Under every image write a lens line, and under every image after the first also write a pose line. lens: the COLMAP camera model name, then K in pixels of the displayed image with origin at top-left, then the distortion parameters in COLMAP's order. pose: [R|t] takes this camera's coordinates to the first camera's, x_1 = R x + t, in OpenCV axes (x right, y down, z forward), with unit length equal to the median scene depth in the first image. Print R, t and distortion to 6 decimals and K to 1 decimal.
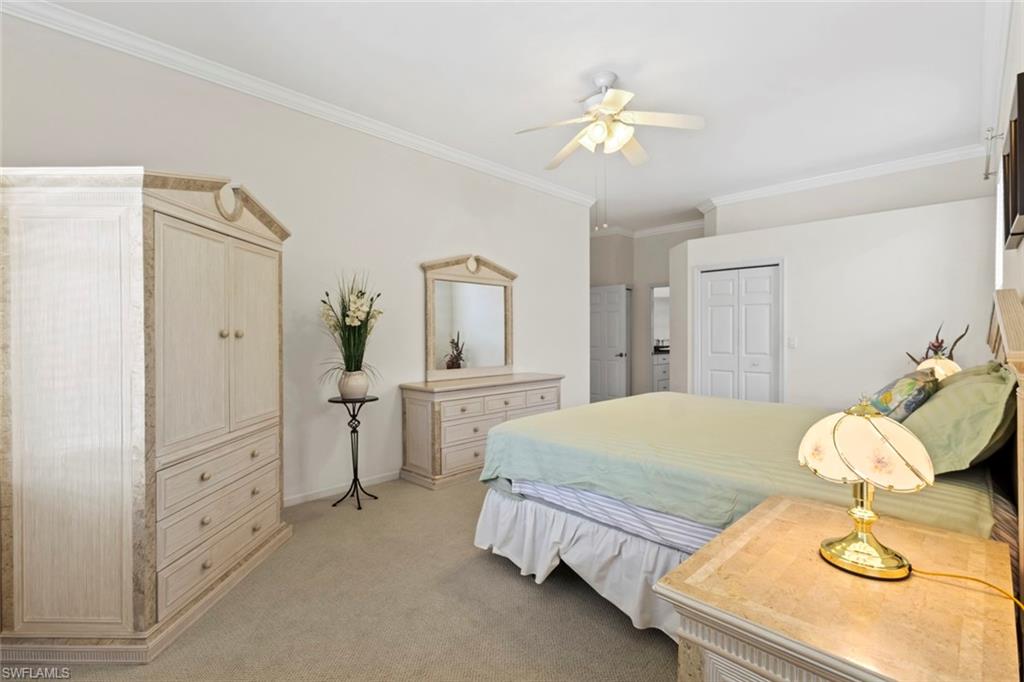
lens RADIAL K [[474.2, 0, 511.5], [0, 474.2, 339.1], [0, 0, 1]] dist [0.003191, 0.001064]
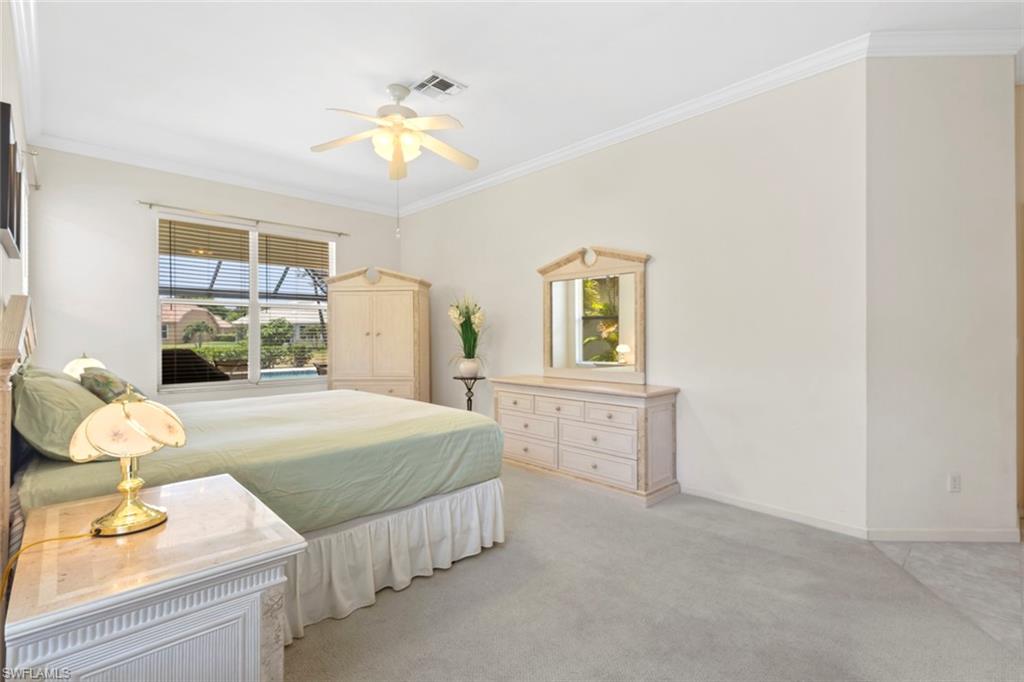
lens RADIAL K [[474.2, 0, 511.0], [0, 474.2, 338.7], [0, 0, 1]] dist [0.003191, 0.001064]
pose [[-0.039958, 0.015507, -0.999081, 0.980656], [-0.001961, 0.999876, 0.015598, -0.012957], [0.999199, 0.002582, -0.039923, 1.046327]]
